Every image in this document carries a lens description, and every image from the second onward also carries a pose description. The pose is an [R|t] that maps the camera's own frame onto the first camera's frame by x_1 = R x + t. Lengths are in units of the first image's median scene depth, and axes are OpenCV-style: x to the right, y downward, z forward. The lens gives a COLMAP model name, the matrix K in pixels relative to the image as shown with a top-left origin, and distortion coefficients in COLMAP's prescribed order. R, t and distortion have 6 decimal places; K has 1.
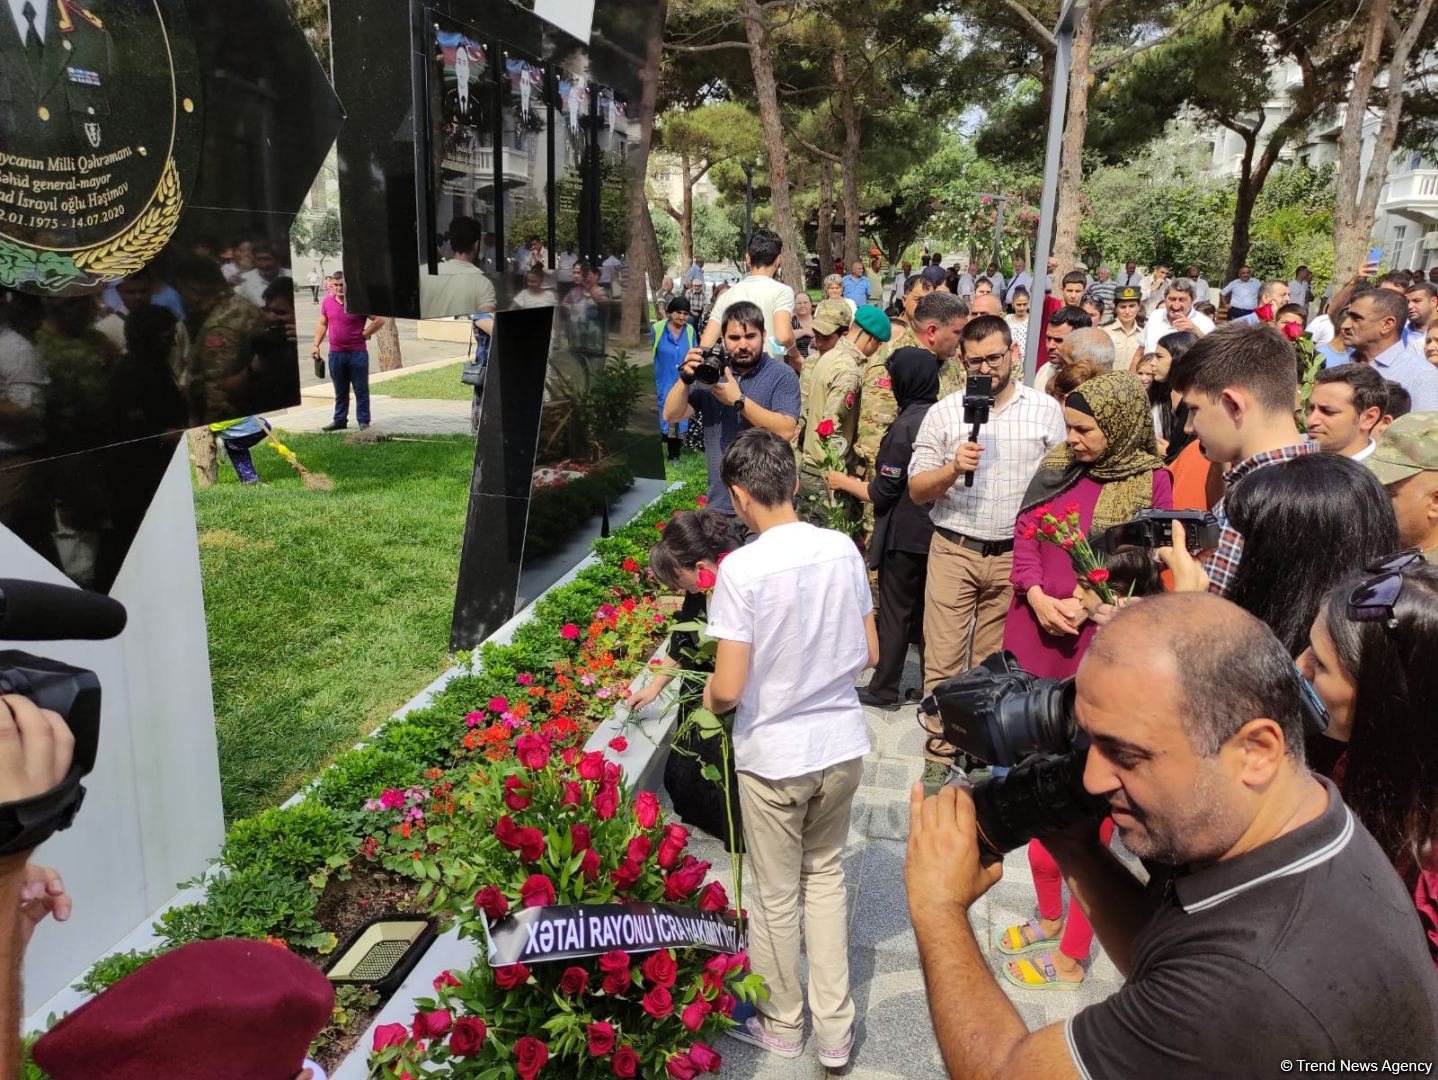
lens RADIAL K [[1081.4, 0, 718.0], [0, 1081.4, 538.9], [0, 0, 1]] dist [0.077709, -0.063878]
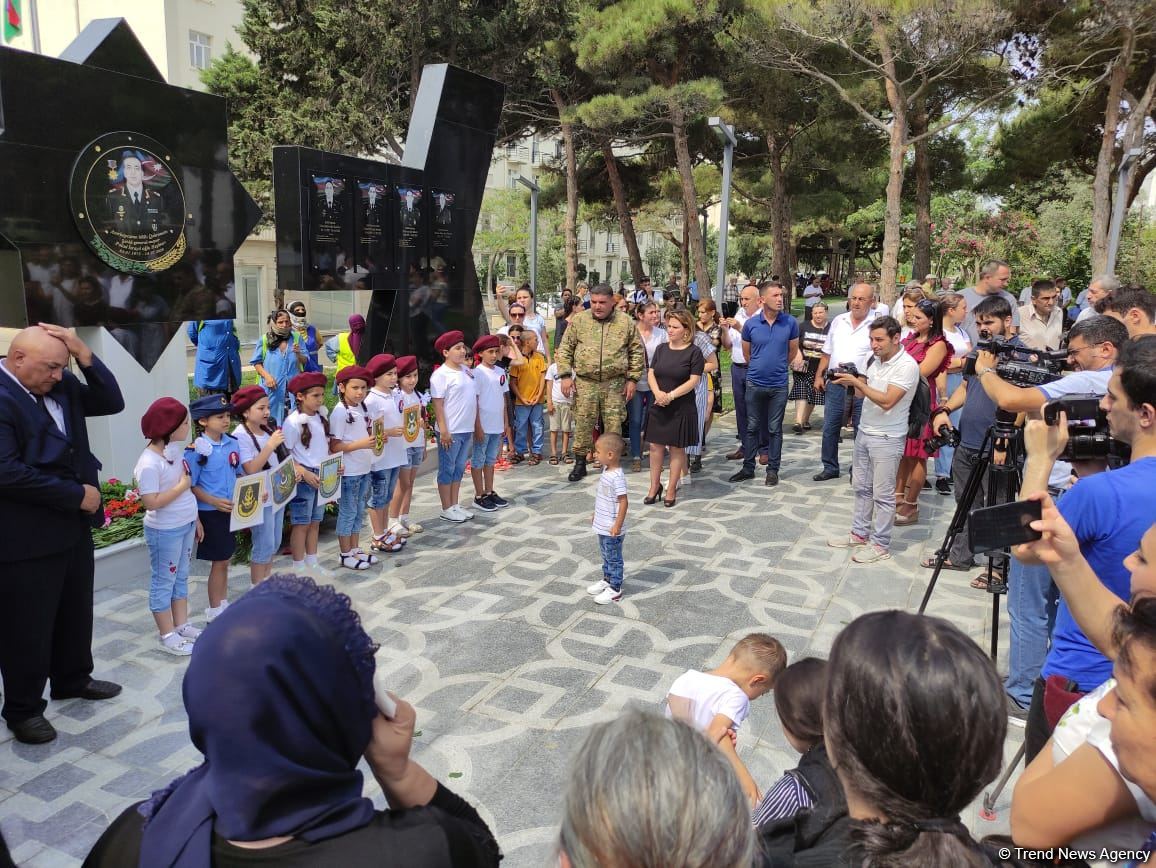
lens RADIAL K [[851.5, 0, 585.6], [0, 851.5, 438.6], [0, 0, 1]] dist [0.052187, -0.052298]
pose [[0.979011, 0.036924, -0.200436, 0.711359], [-0.049561, 0.997062, -0.058400, 0.202333], [0.197691, 0.067108, 0.977965, -0.704473]]
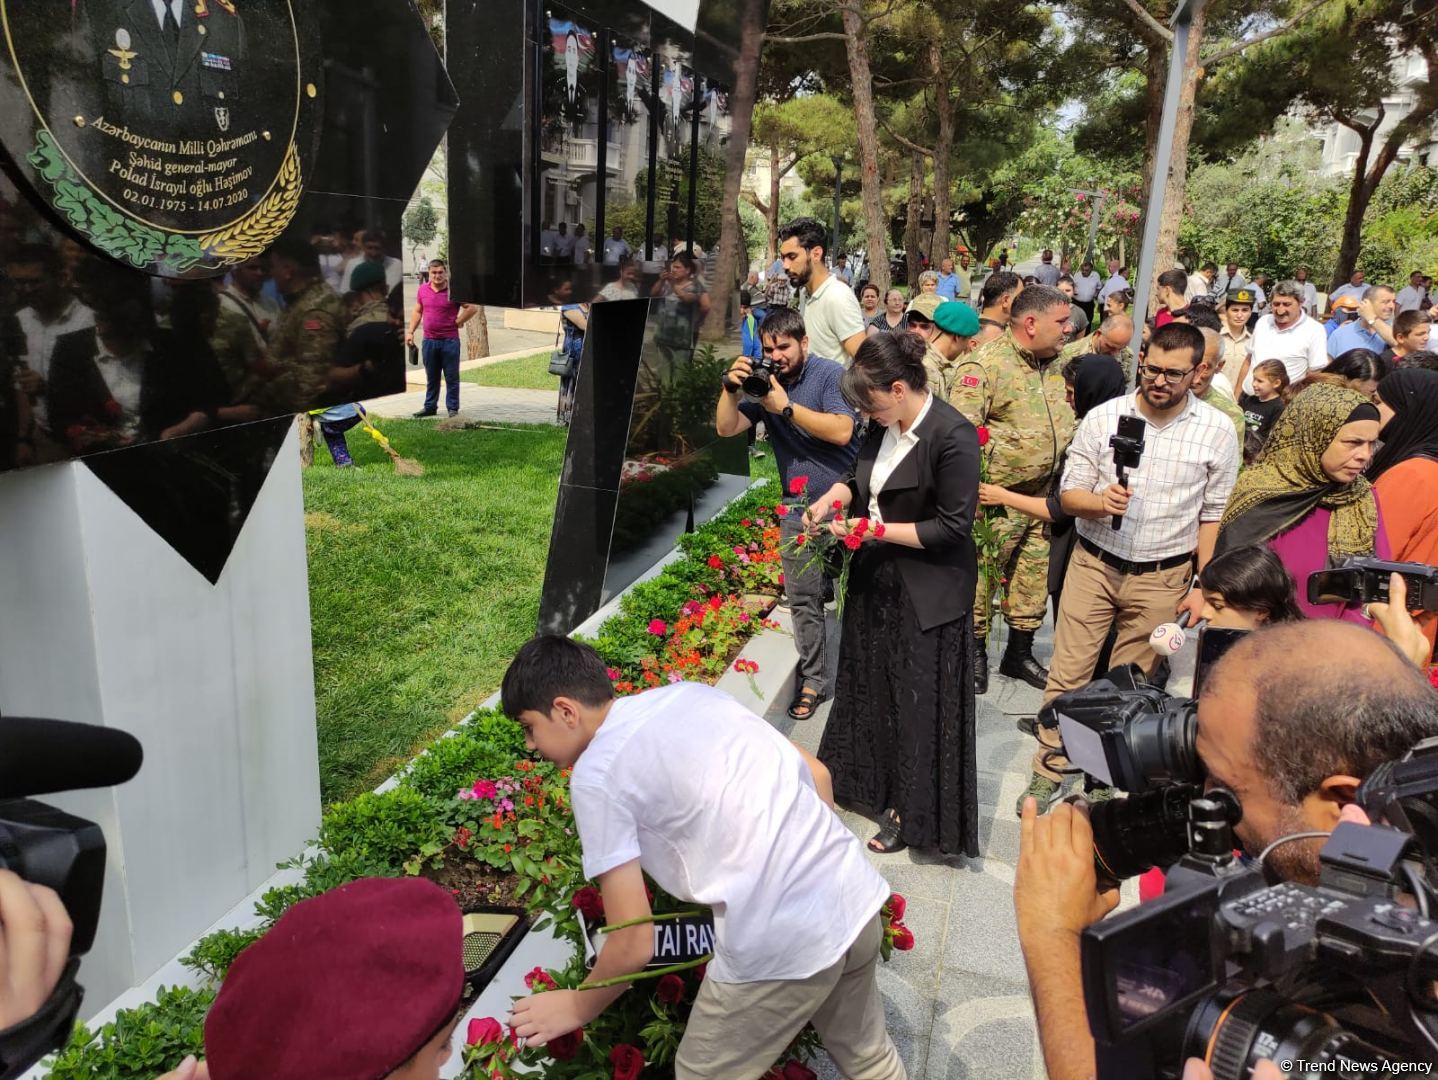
lens RADIAL K [[1082.0, 0, 720.3], [0, 1082.0, 551.8], [0, 0, 1]] dist [0.049081, -0.011440]
pose [[0.997252, 0.036037, -0.064723, -0.015861], [-0.034935, 0.999226, 0.018077, -0.003596], [0.065324, -0.015766, 0.997740, 0.013736]]
